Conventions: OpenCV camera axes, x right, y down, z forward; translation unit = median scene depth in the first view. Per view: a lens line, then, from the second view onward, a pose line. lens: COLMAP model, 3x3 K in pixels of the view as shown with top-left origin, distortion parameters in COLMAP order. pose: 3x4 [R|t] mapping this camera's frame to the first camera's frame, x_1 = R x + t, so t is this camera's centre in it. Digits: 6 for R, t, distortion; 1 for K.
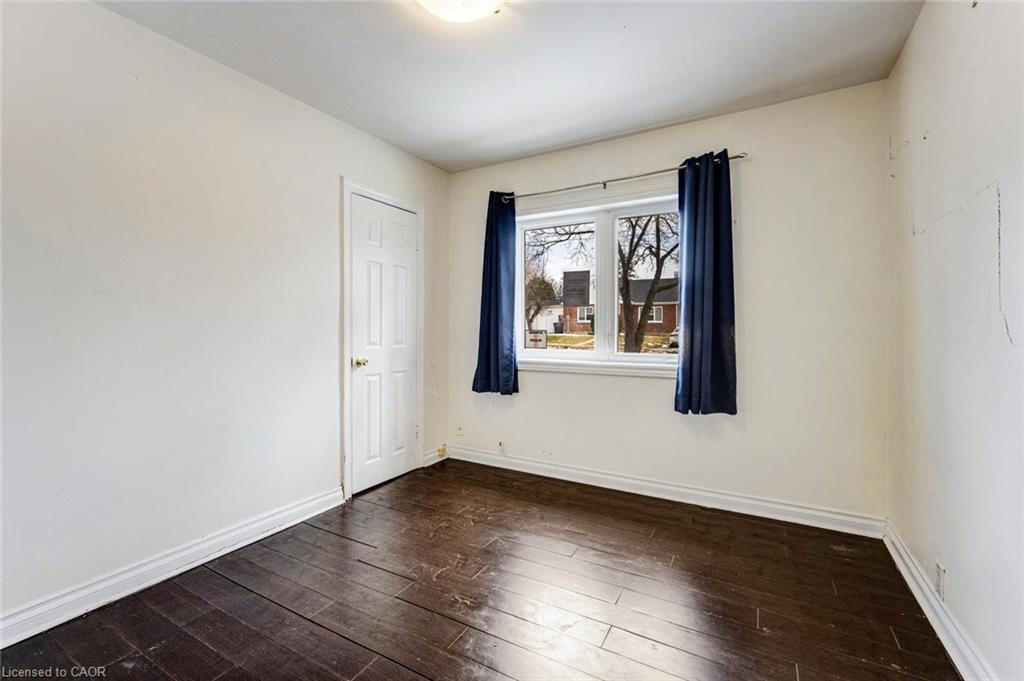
lens RADIAL K [[414.4, 0, 512.0], [0, 414.4, 332.9], [0, 0, 1]] dist [0.000478, 0.000189]
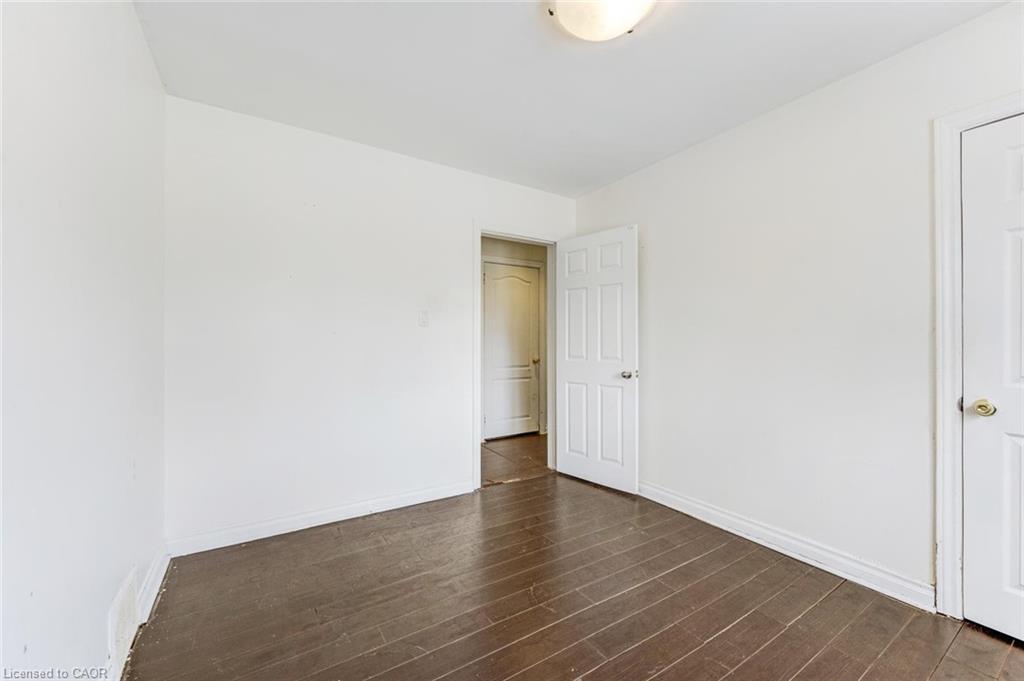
lens RADIAL K [[414.4, 0, 512.0], [0, 414.4, 332.9], [0, 0, 1]] dist [0.000478, 0.000189]
pose [[-0.457345, -0.003826, -0.889281, 0.491494], [-0.003618, 0.999990, -0.002442, -0.032425], [0.889282, 0.002101, -0.457354, 0.705532]]
